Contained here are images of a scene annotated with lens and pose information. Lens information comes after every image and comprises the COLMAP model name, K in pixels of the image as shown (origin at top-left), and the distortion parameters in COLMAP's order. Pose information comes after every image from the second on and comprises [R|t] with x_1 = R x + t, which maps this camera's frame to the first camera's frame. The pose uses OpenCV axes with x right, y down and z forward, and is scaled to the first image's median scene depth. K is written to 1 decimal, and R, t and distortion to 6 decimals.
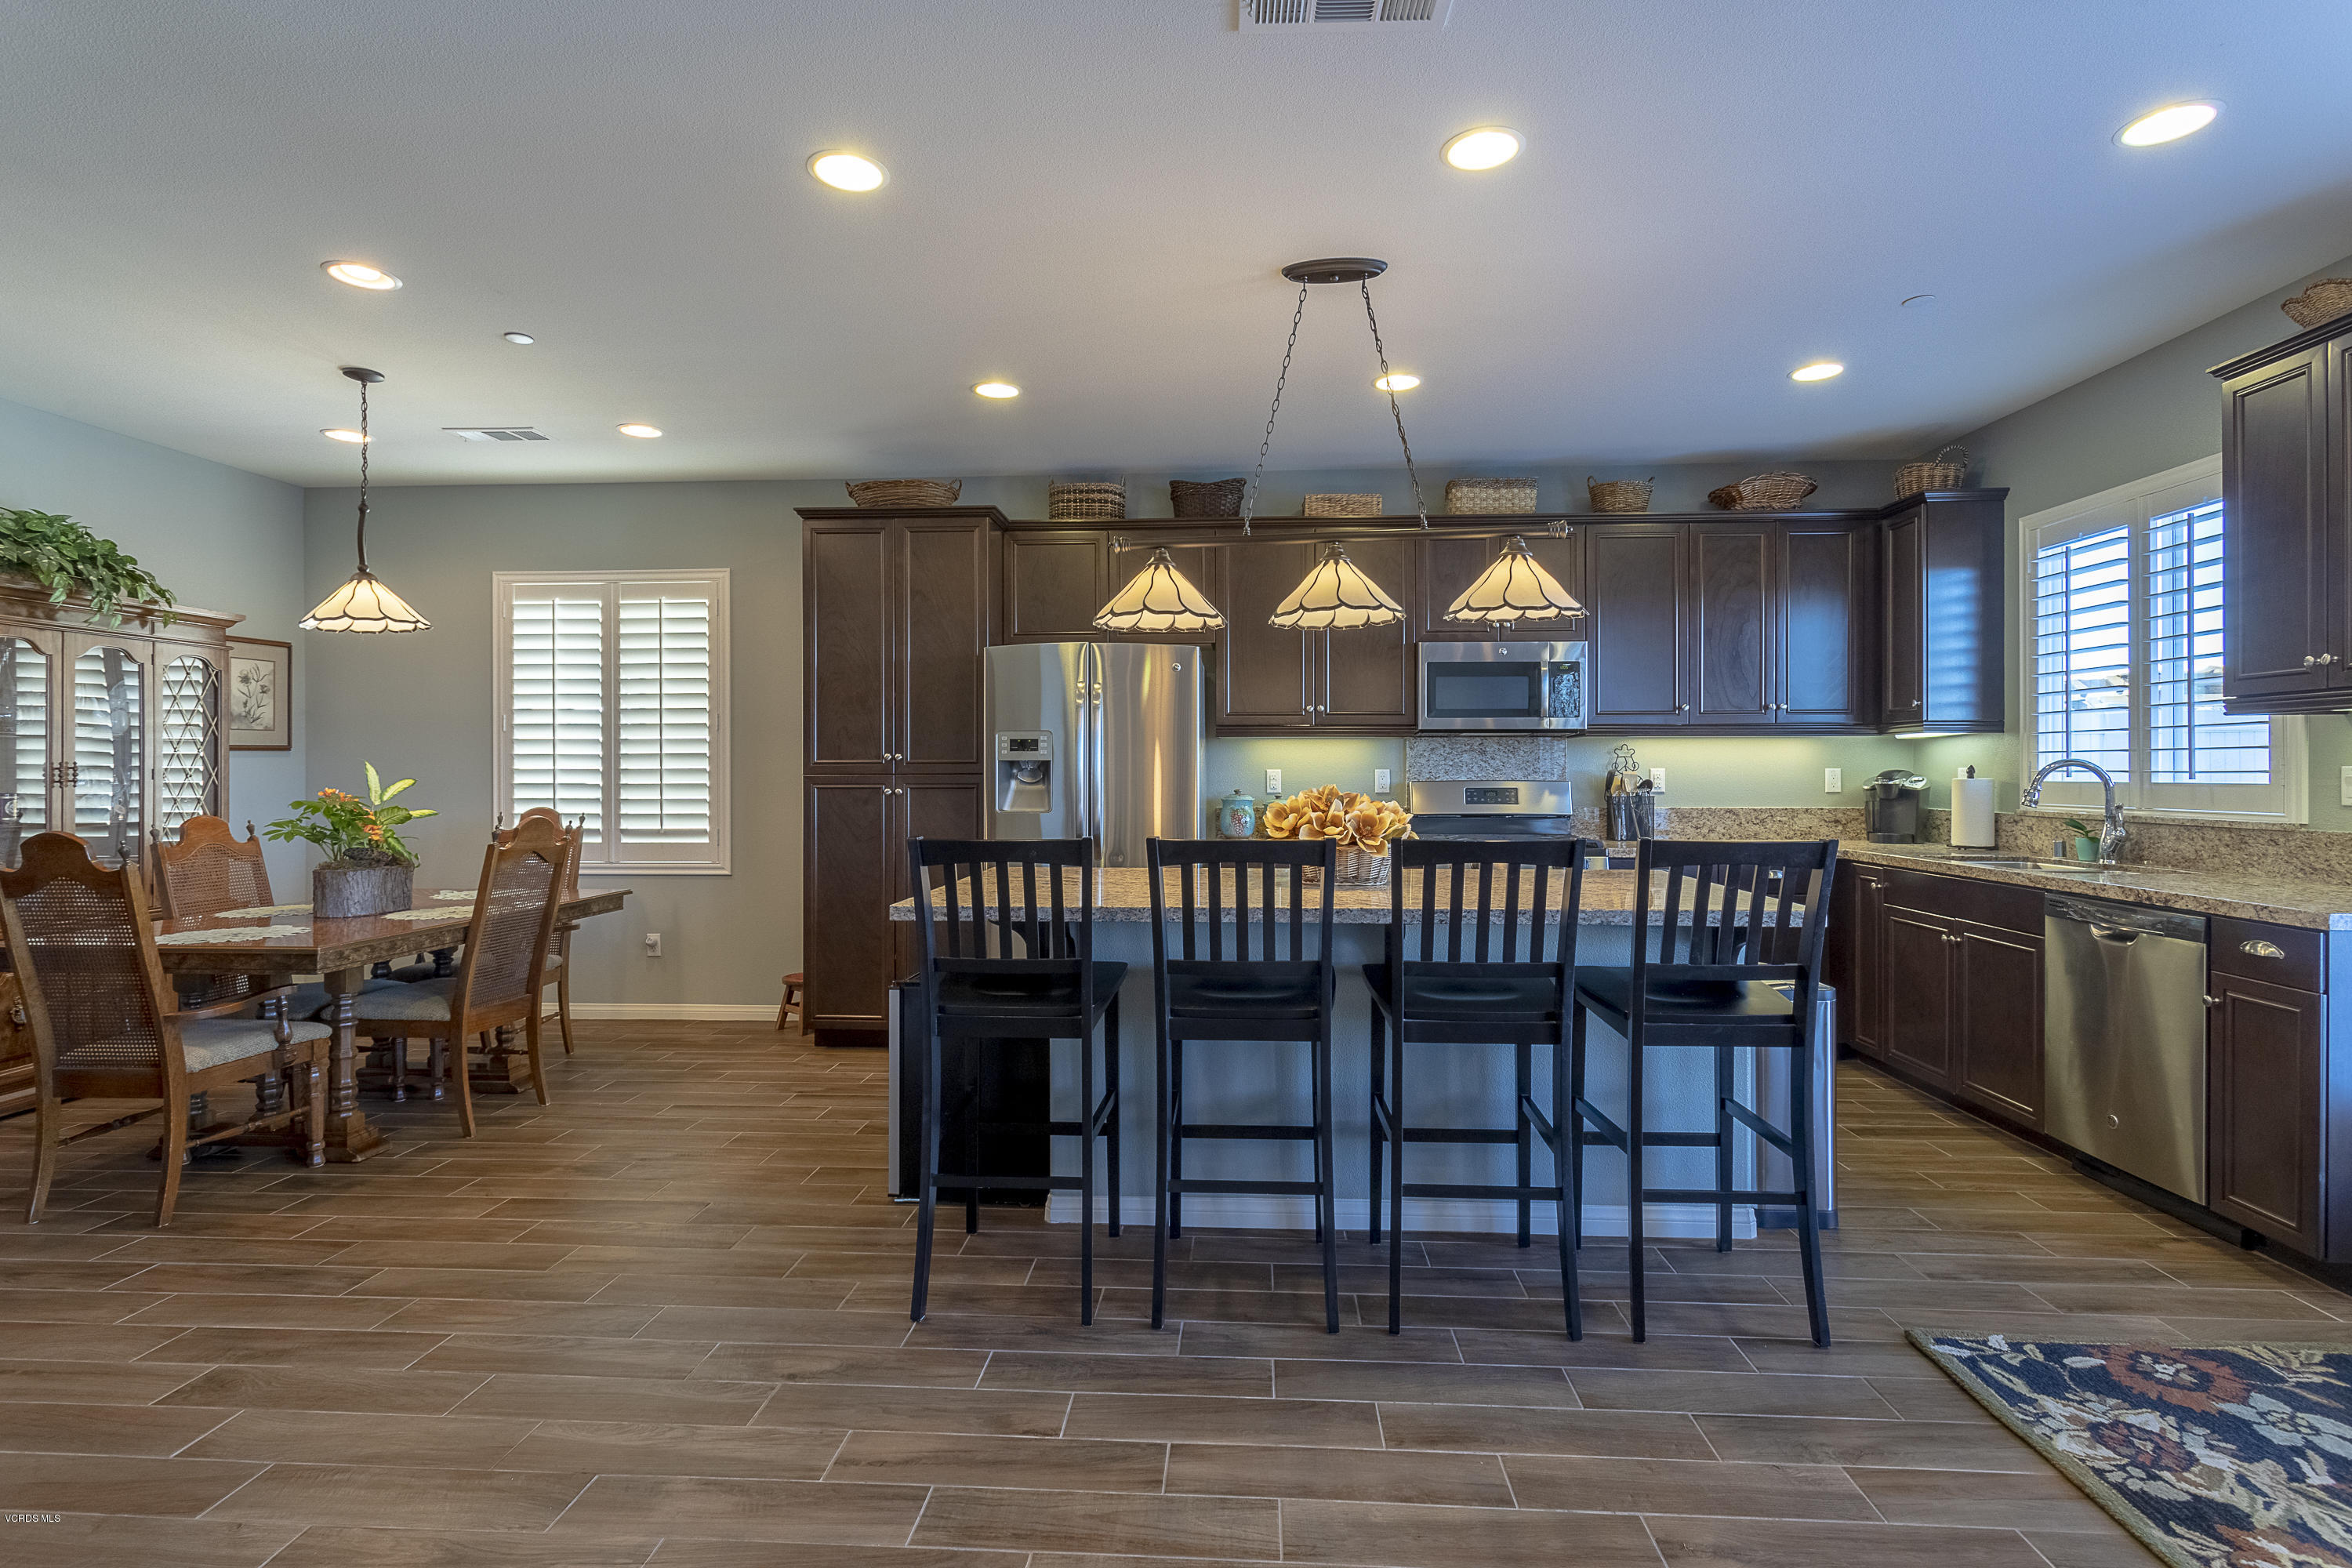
lens RADIAL K [[1145.0, 0, 1181.5], [0, 1145.0, 772.2], [0, 0, 1]] dist [0.001780, 0.004018]
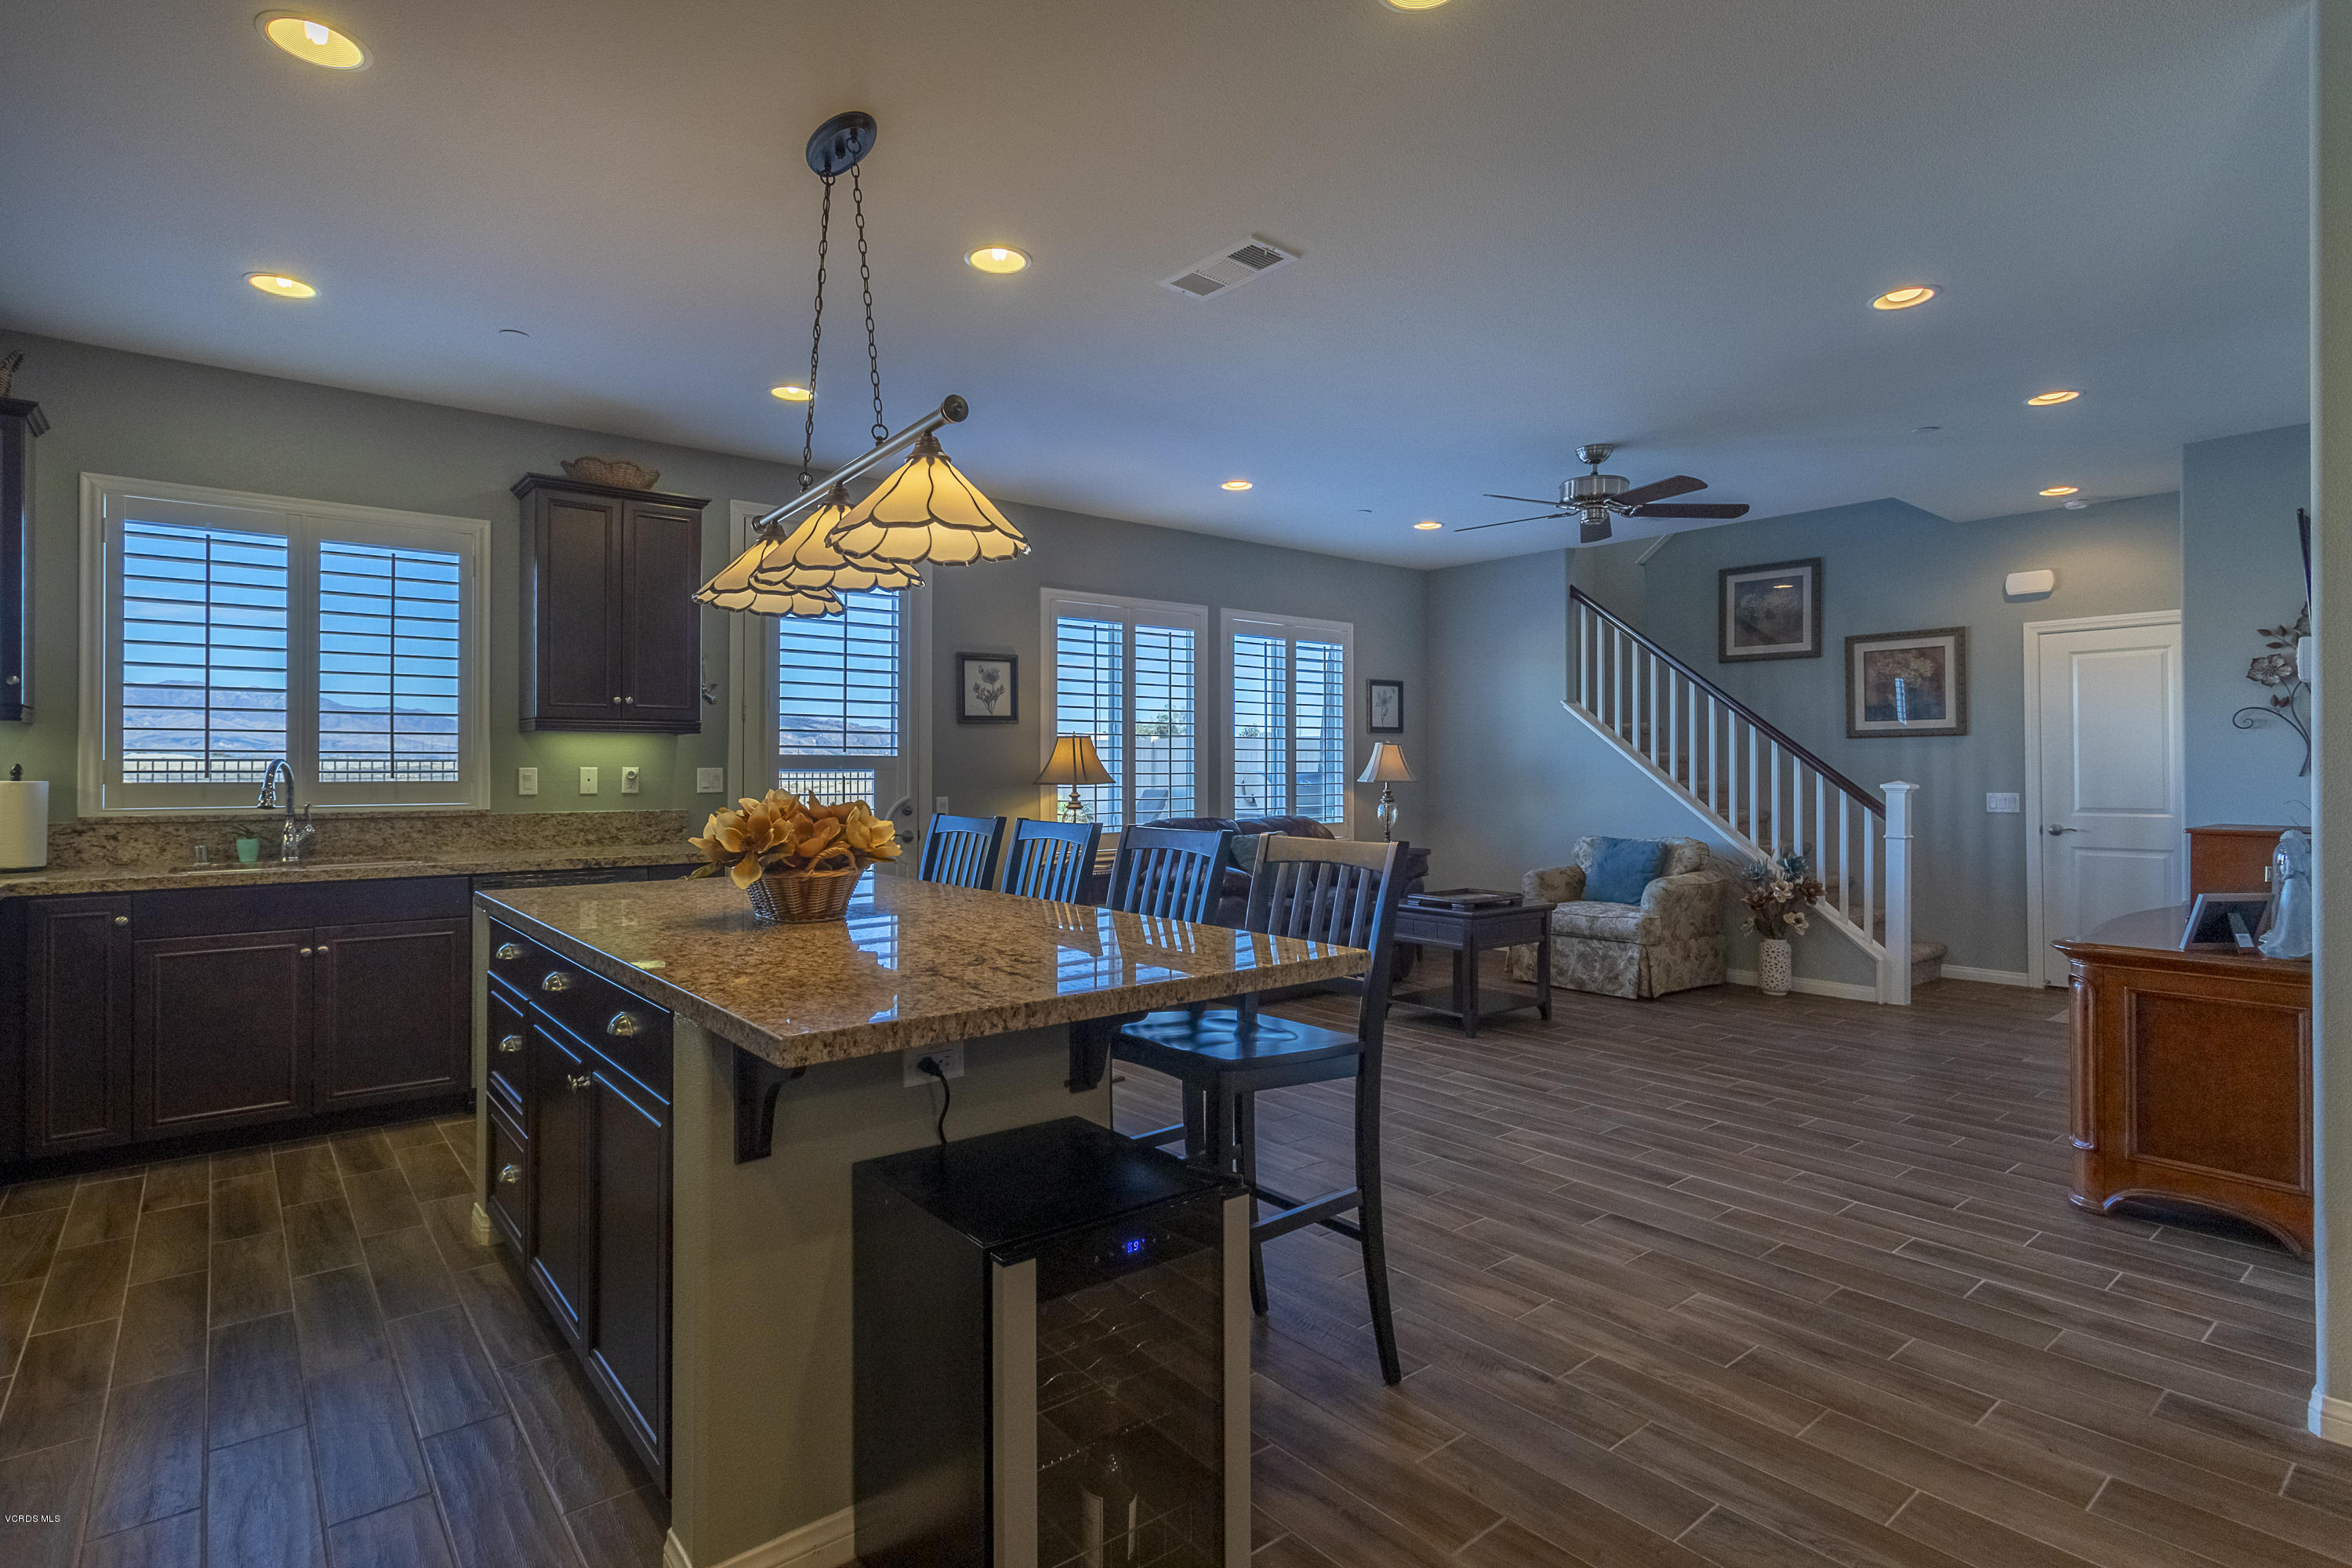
lens RADIAL K [[1145.0, 0, 1172.7], [0, 1145.0, 761.1], [0, 0, 1]] dist [0.001780, 0.004018]
pose [[-0.679332, 0.007962, 0.733788, -0.486150], [0.002090, 0.999958, -0.008916, 0.000592], [-0.733828, -0.004523, -0.679320, 1.090107]]
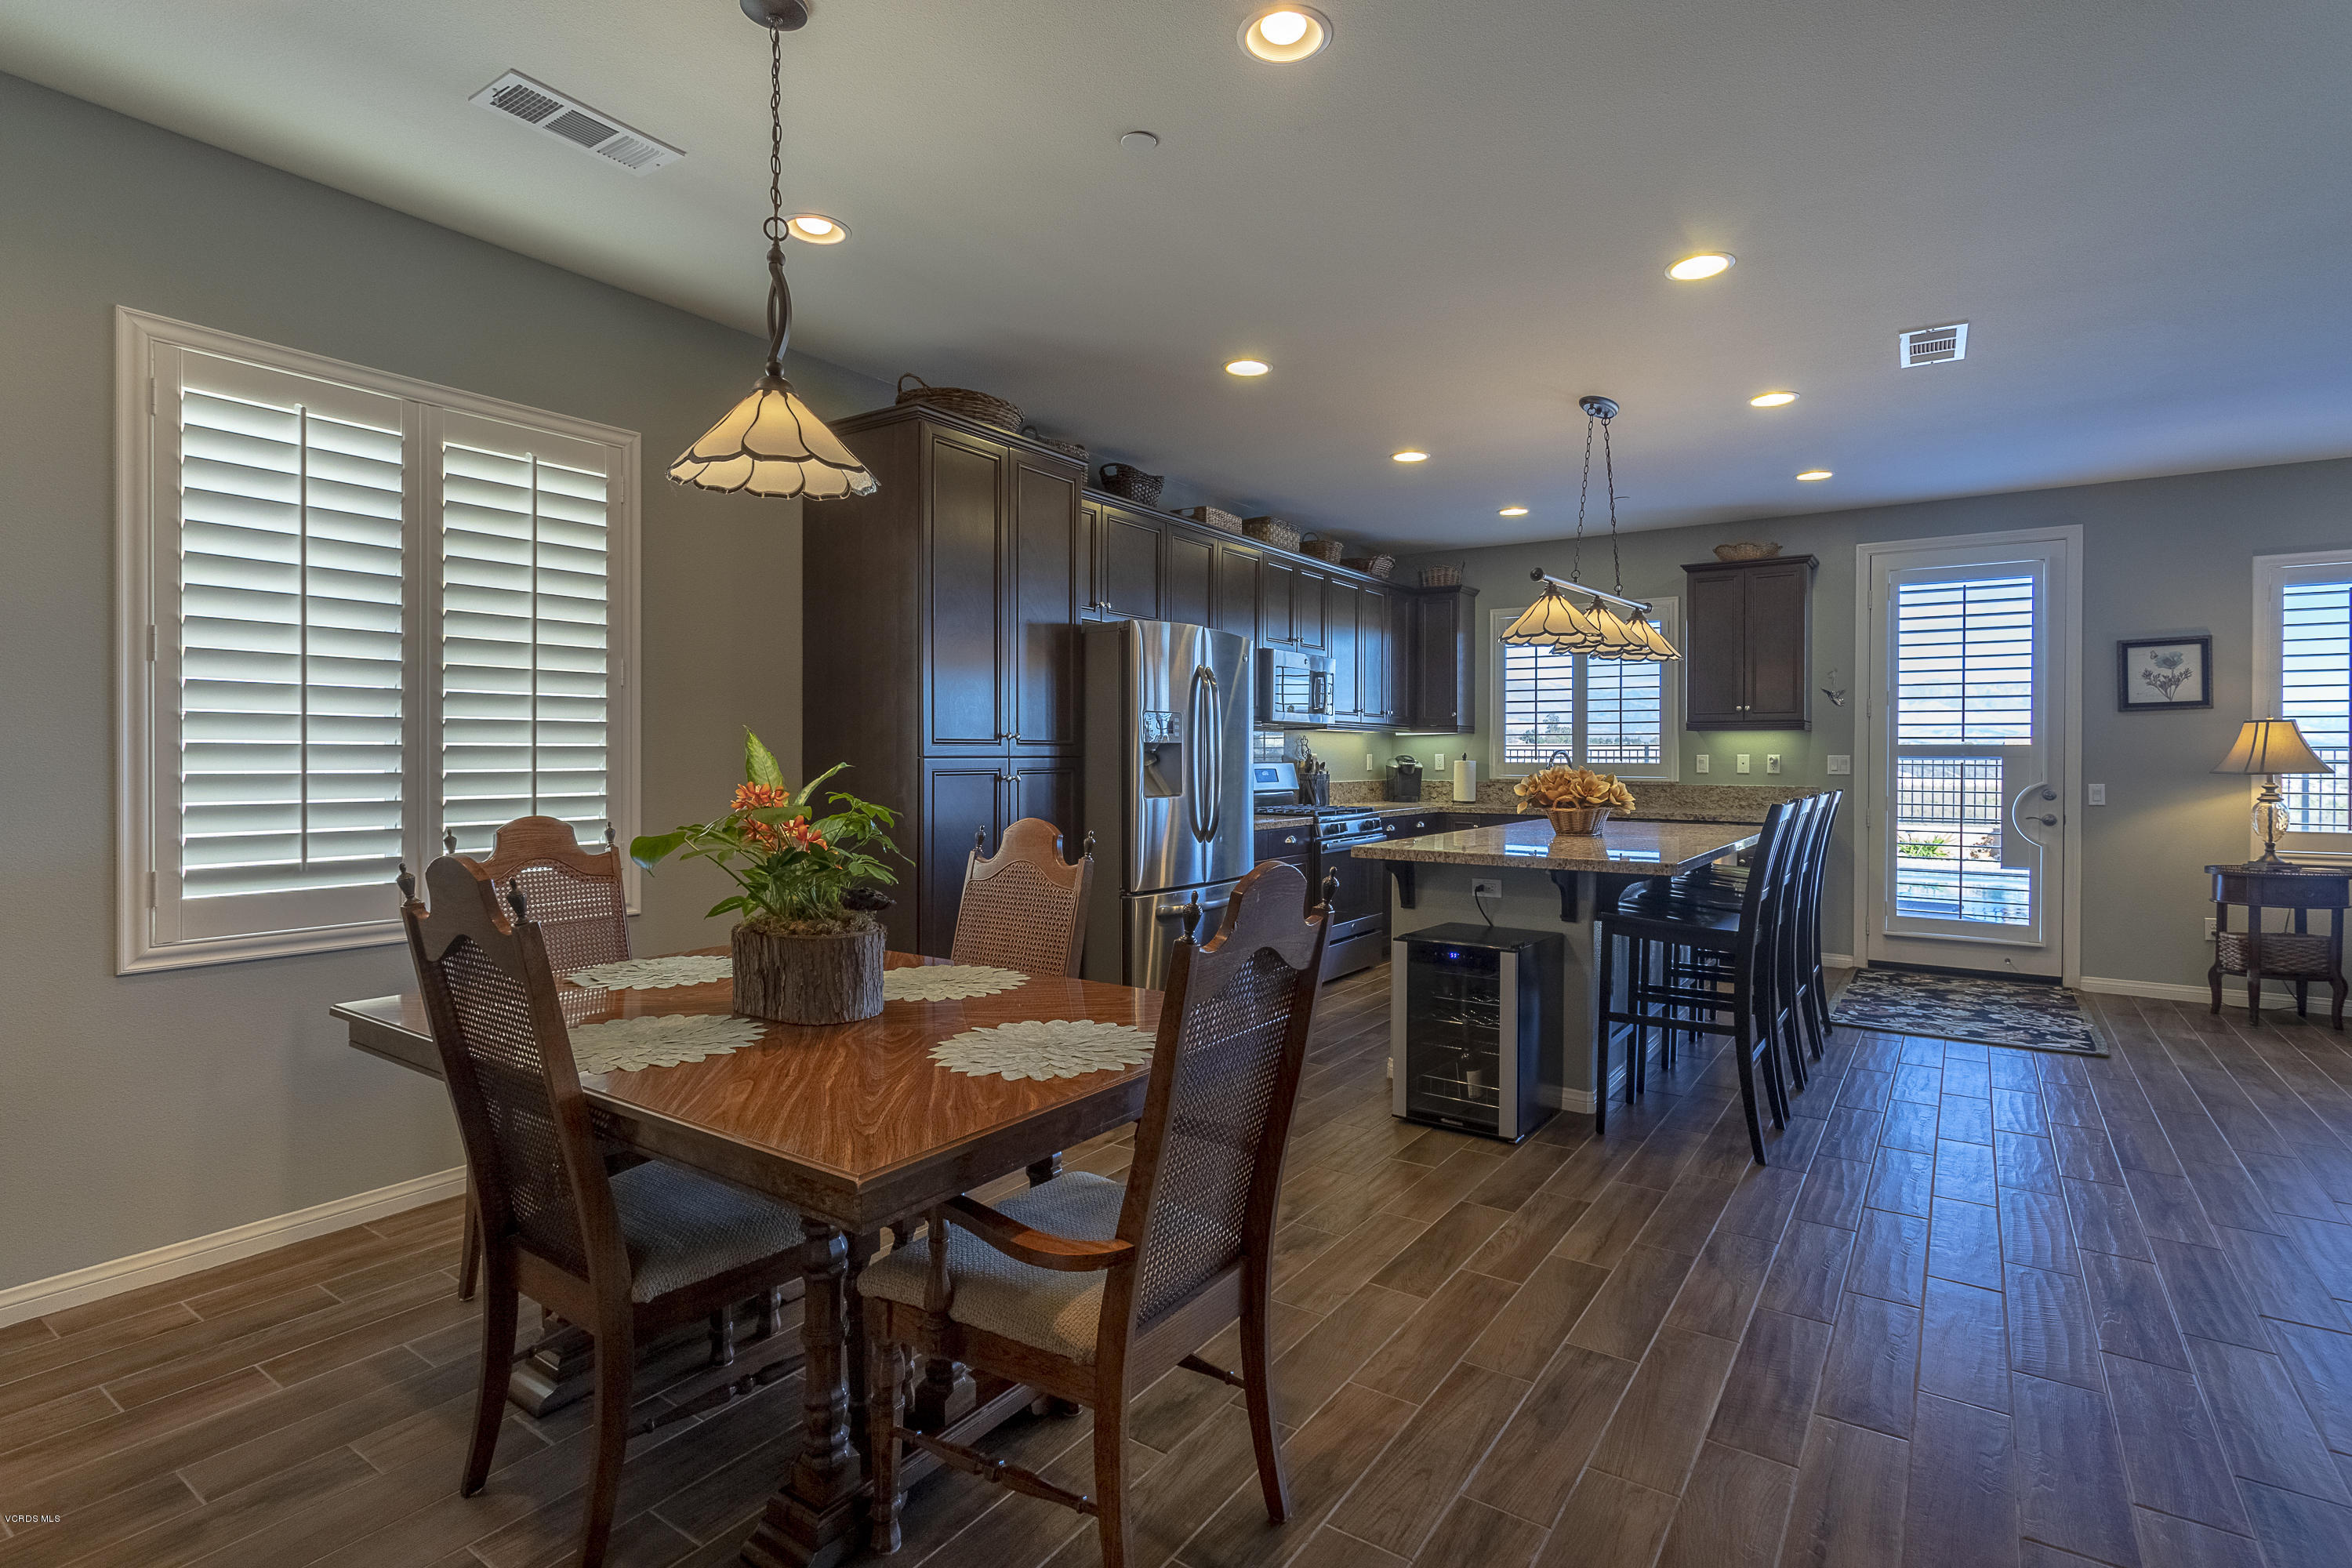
lens RADIAL K [[1145.0, 0, 1205.3], [0, 1145.0, 760.3], [0, 0, 1]] dist [0.001780, 0.004018]
pose [[0.504144, -0.000210, 0.863620, -1.077411], [-0.003484, 0.999991, 0.002277, 0.001966], [-0.863613, -0.004157, 0.504139, 0.558498]]
